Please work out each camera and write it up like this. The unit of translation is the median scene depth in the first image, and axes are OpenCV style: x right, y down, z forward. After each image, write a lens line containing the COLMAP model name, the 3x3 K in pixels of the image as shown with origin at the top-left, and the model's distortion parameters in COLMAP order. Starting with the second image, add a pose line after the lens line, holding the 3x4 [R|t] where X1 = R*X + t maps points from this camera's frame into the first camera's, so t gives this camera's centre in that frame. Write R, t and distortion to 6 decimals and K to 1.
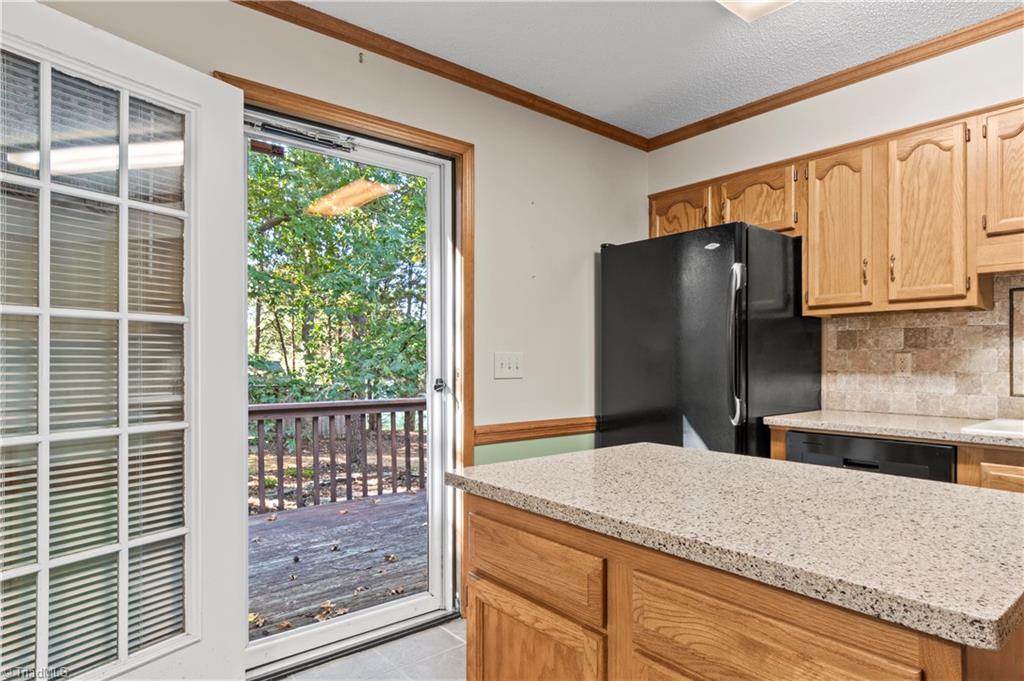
lens RADIAL K [[592.8, 0, 547.4], [0, 592.8, 362.5], [0, 0, 1]] dist [0.004682, 0.002279]
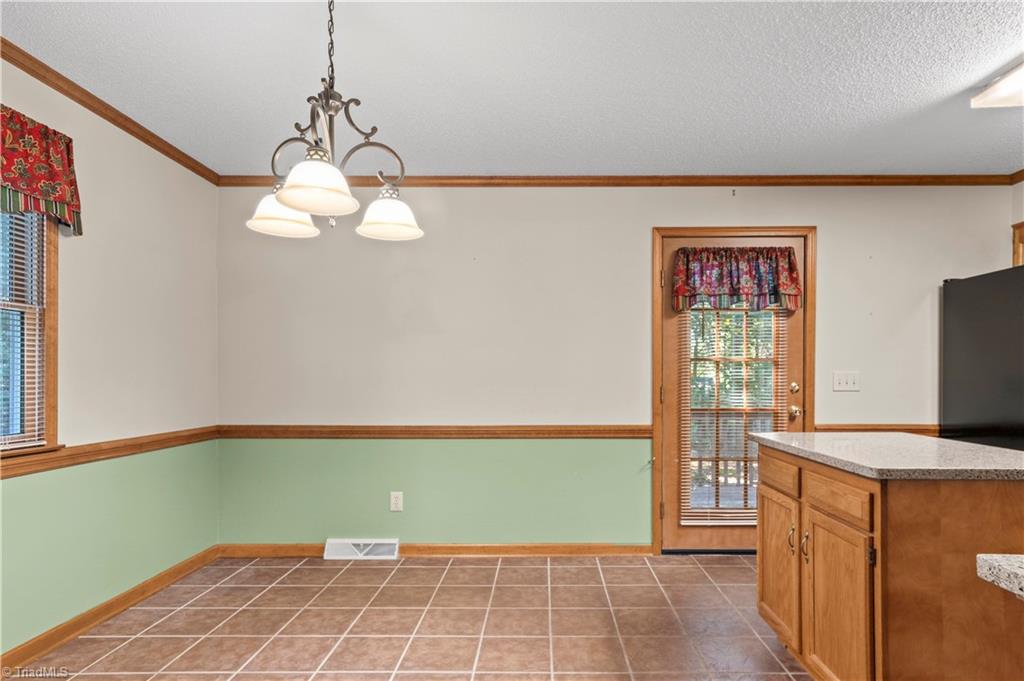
lens RADIAL K [[592.8, 0, 547.4], [0, 592.8, 362.5], [0, 0, 1]] dist [0.004682, 0.002279]
pose [[0.755652, -0.014388, -0.654815, 0.308687], [-0.003678, 0.999650, -0.026209, 0.000070], [0.654963, 0.022213, 0.755335, -0.477312]]
